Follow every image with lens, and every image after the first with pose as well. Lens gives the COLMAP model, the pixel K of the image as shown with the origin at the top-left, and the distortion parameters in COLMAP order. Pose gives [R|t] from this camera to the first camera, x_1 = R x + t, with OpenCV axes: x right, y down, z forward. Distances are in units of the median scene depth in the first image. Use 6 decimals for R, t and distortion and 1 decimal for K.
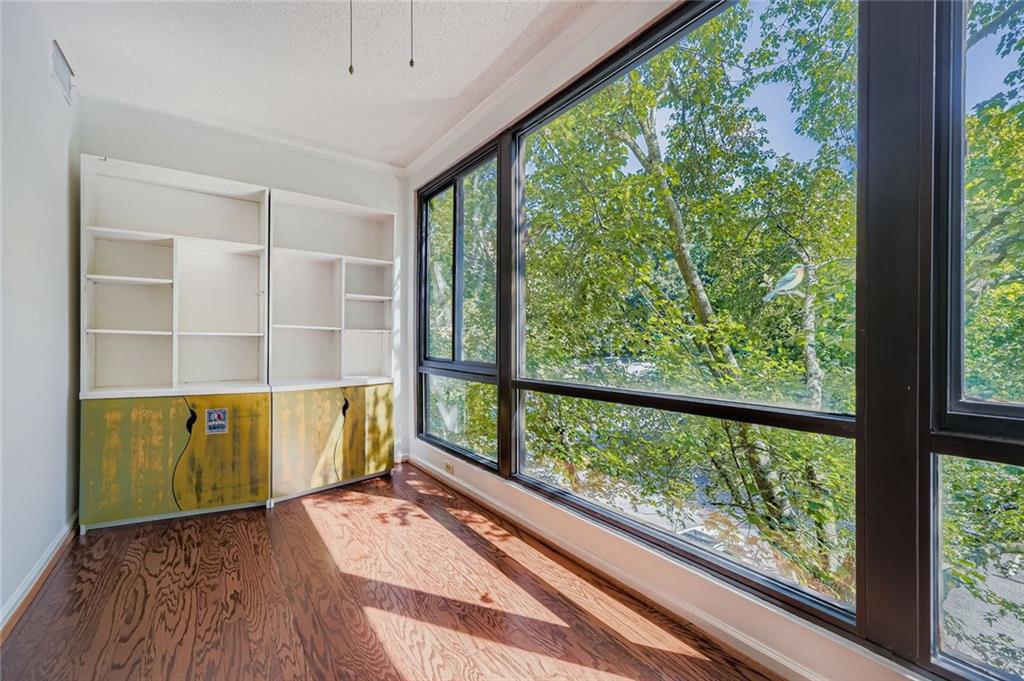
lens RADIAL K [[416.8, 0, 511.9], [0, 416.8, 340.3], [0, 0, 1]] dist [0.002704, 0.000094]
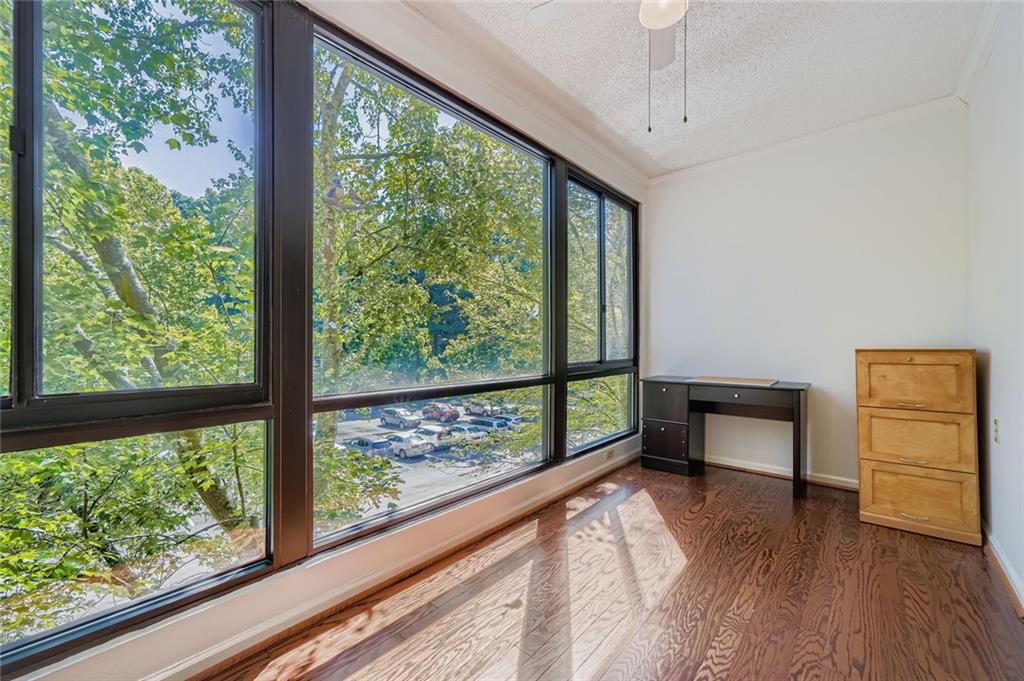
lens RADIAL K [[416.8, 0, 513.2], [0, 416.8, 340.4], [0, 0, 1]] dist [0.002704, 0.000094]
pose [[-0.216277, -0.011064, 0.976269, -0.985824], [-0.006056, 0.999932, 0.009990, -0.017854], [-0.976313, -0.003751, -0.216329, 1.176082]]
